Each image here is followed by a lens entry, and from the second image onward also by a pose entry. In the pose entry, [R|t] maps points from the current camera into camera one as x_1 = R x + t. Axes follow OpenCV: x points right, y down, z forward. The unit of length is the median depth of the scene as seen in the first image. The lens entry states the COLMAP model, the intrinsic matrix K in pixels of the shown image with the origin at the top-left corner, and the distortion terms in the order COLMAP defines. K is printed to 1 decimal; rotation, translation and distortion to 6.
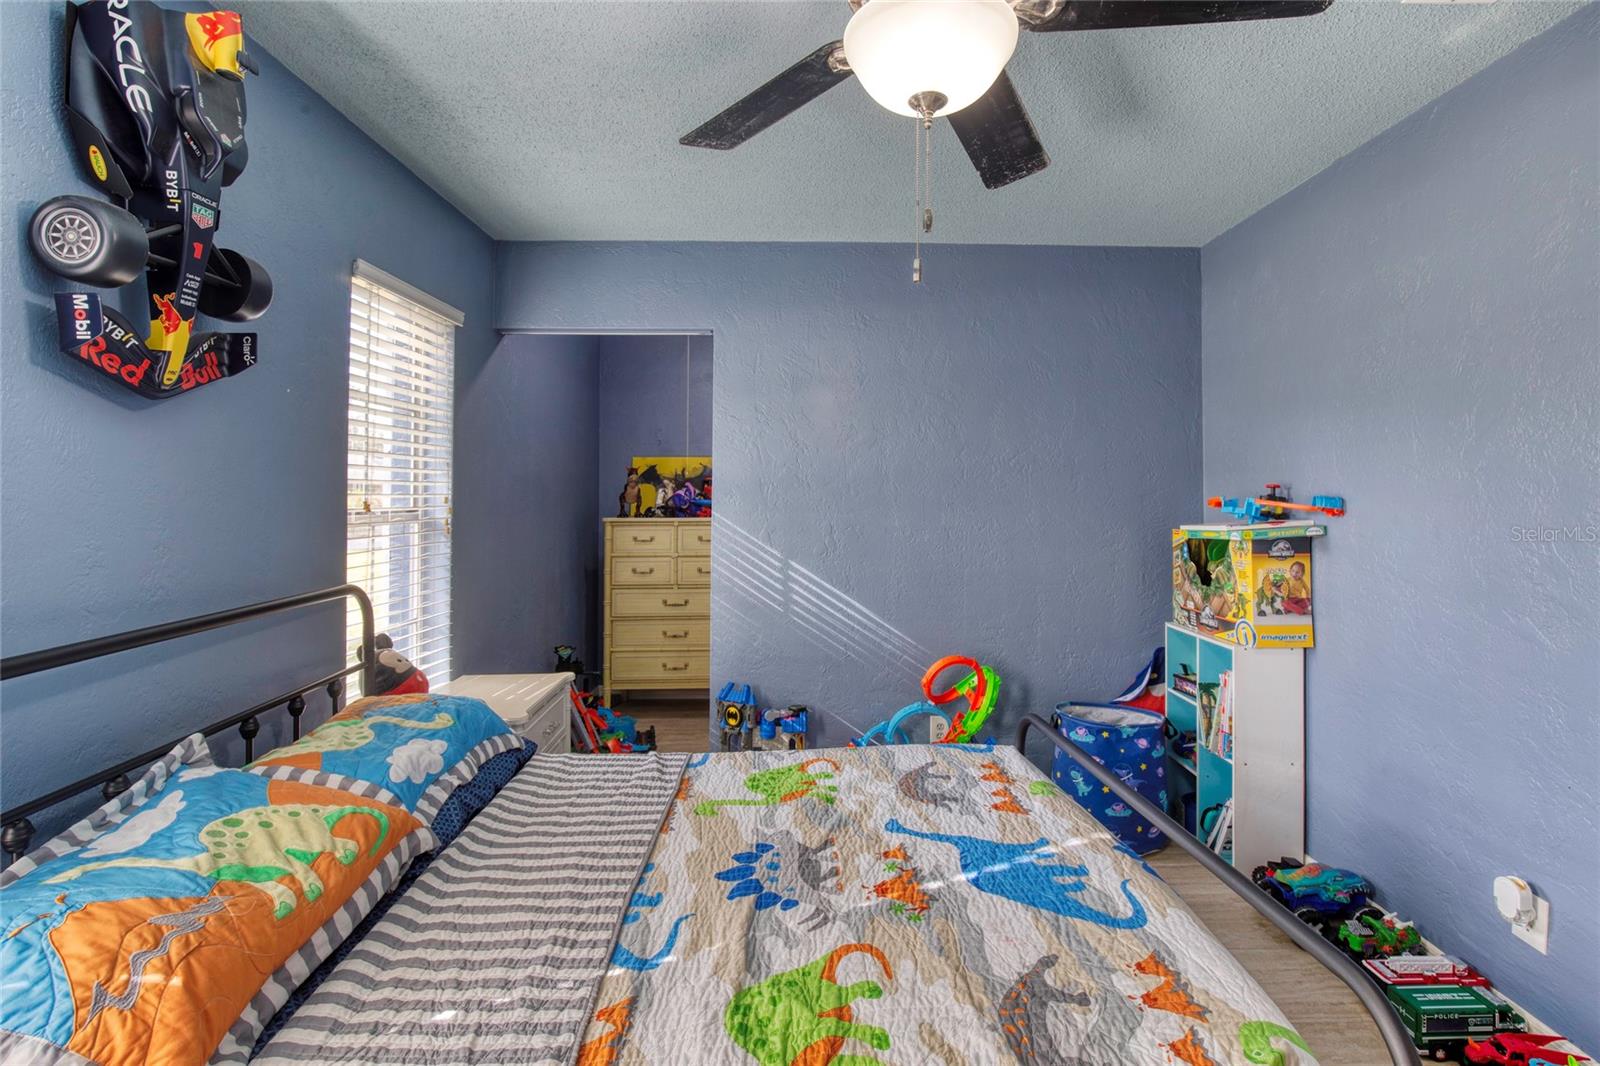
lens RADIAL K [[751.9, 0, 803.5], [0, 751.9, 481.9], [0, 0, 1]] dist [-0.011558, 0.001327]
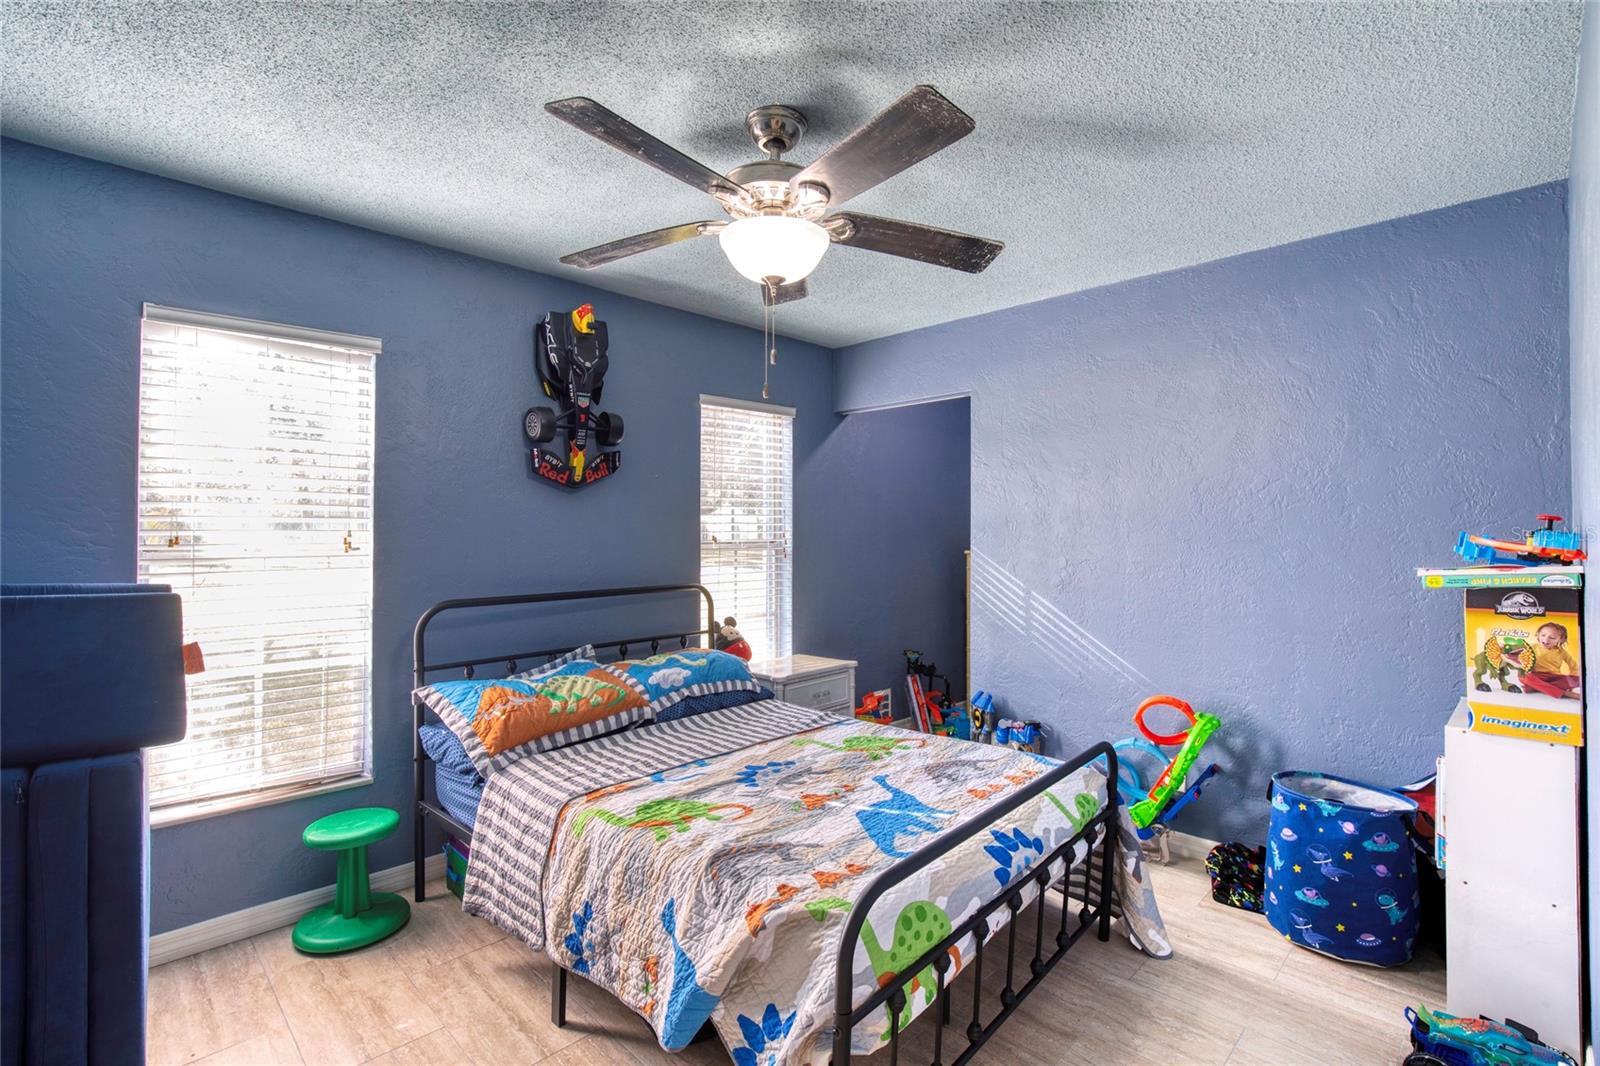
lens RADIAL K [[758.7, 0, 792.2], [0, 758.7, 527.4], [0, 0, 1]] dist [-0.012829, 0.000646]
pose [[0.678857, -0.006333, -0.734243, 0.965395], [0.015036, 0.999873, 0.005278, 0.000052], [0.734117, -0.014624, 0.678866, -0.030309]]
